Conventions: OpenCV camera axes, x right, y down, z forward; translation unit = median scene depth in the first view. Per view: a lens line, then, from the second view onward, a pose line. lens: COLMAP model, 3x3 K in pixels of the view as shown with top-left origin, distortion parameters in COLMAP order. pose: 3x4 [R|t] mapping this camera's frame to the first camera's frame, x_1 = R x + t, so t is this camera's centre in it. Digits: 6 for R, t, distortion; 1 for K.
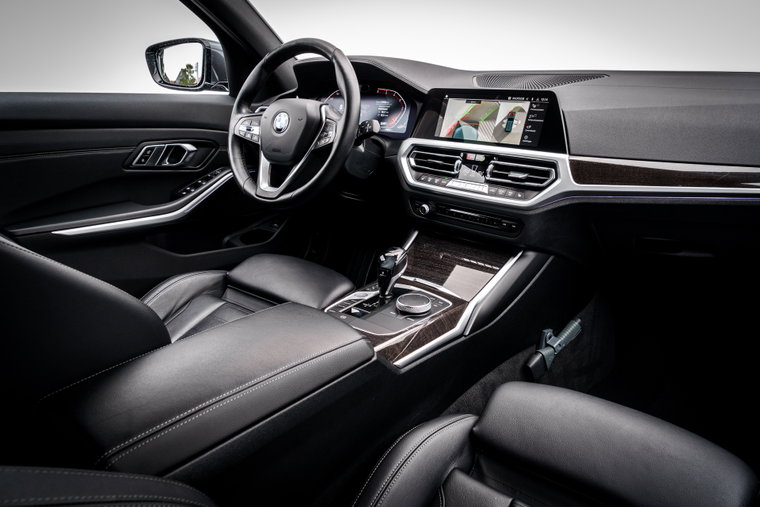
lens RADIAL K [[517.5, 0, 380.0], [0, 517.5, 253.5], [0, 0, 1]] dist [-0.002411, -0.000497]
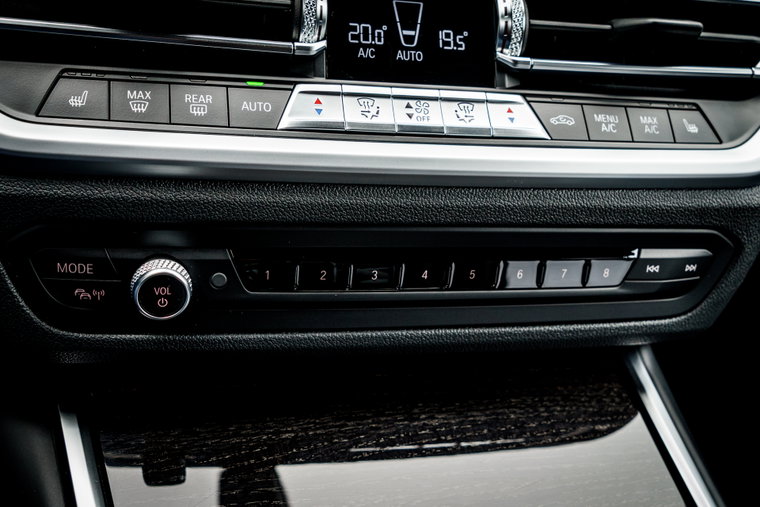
lens RADIAL K [[787.7, 0, 378.6], [0, 787.7, 232.4], [0, 0, 1]] dist [0.004021, 0.008626]
pose [[0.476143, -0.253771, 0.841955, -0.090435], [0.180265, 0.965289, 0.189001, -0.149585], [-0.860693, 0.061784, 0.505362, 0.898731]]
